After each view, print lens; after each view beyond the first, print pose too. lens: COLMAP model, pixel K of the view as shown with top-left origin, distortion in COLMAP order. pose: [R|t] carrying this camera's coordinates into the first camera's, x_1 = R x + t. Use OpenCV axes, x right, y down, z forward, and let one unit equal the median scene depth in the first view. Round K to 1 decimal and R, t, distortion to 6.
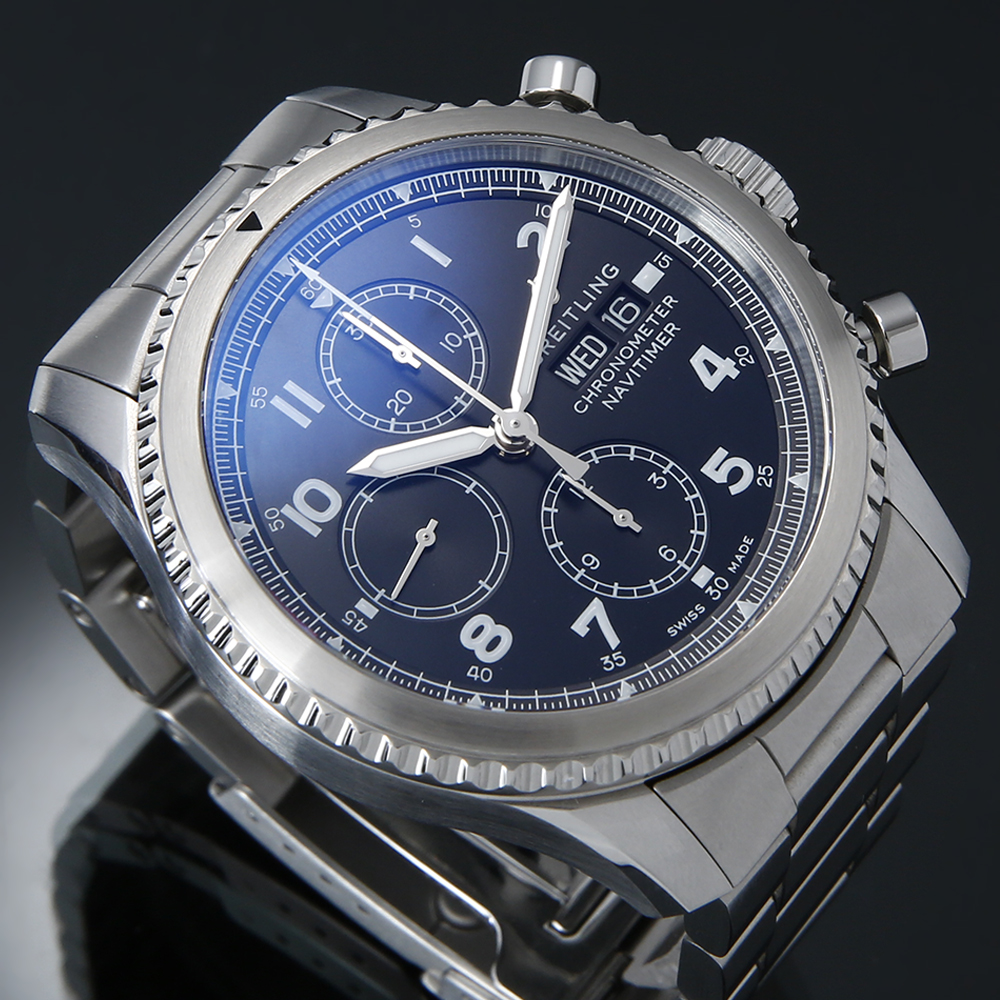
lens RADIAL K [[4692.2, 0, 500.0], [0, 4692.2, 500.0], [0, 0, 1]] dist [0.047357, 2.036100]
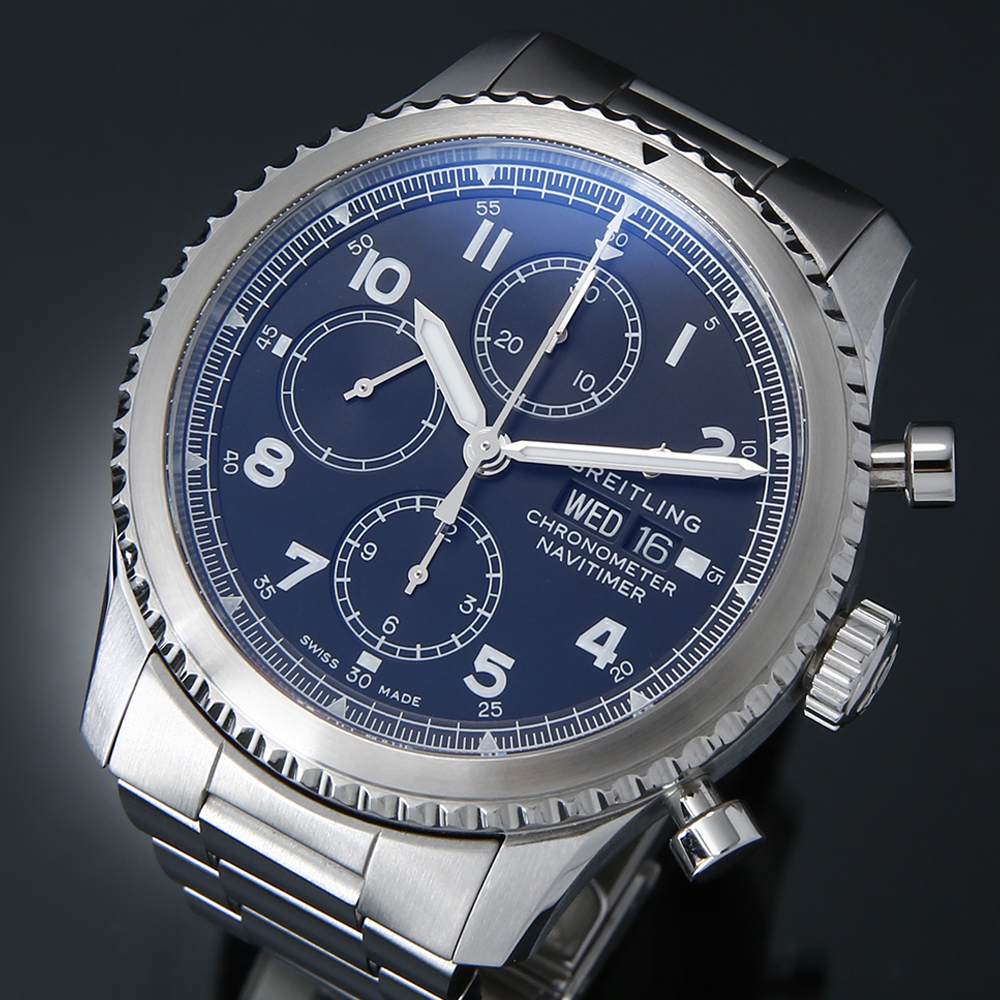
lens RADIAL K [[4692.2, 0, 500.0], [0, 4692.2, 500.0], [0, 0, 1]] dist [0.047357, 2.036100]
pose [[0.123043, 0.929798, -0.346895, 0.353330], [-0.870874, 0.268773, 0.411508, -0.418164], [0.475856, 0.251469, 0.842808, 0.171355]]
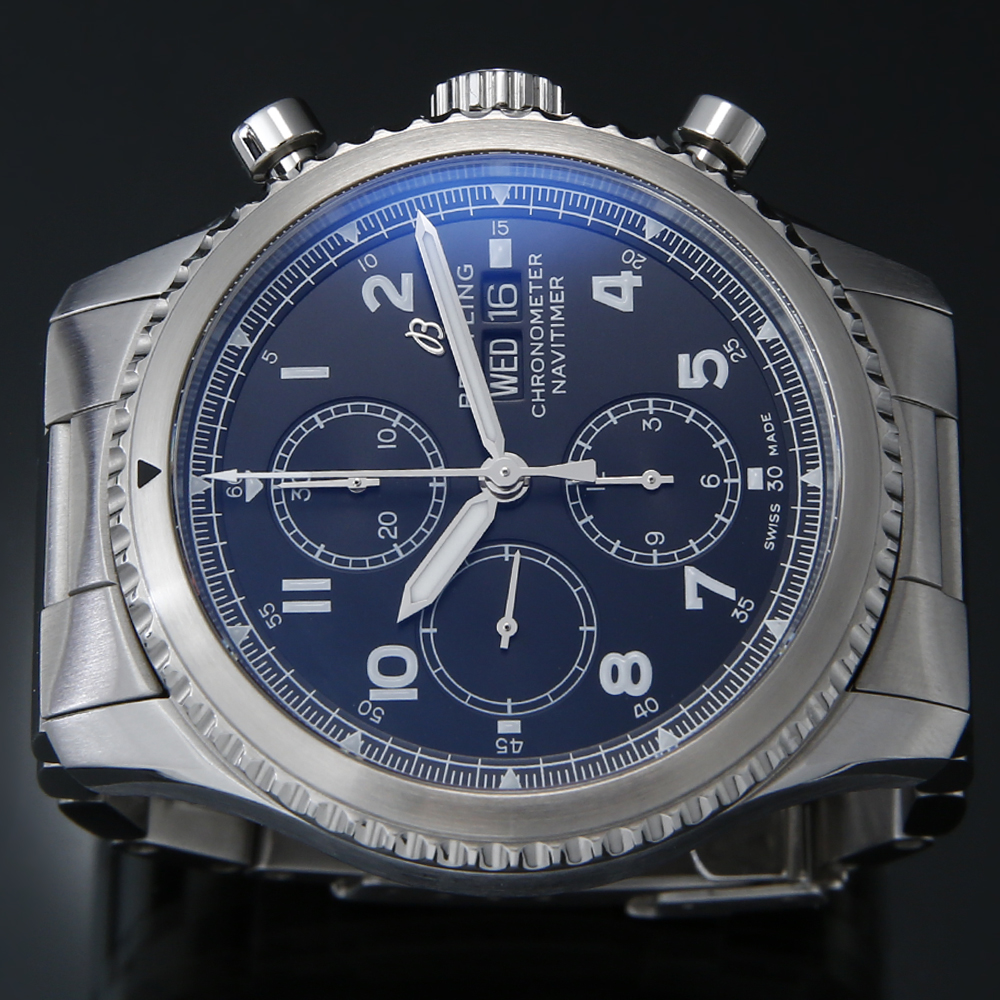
lens RADIAL K [[4692.2, 0, 500.0], [0, 4692.2, 500.0], [0, 0, 1]] dist [0.047357, 2.036100]
pose [[0.783662, -0.614985, 0.087567, -0.083149], [0.594261, 0.783260, 0.182643, -0.183891], [-0.180910, -0.091092, 0.979272, 0.071496]]
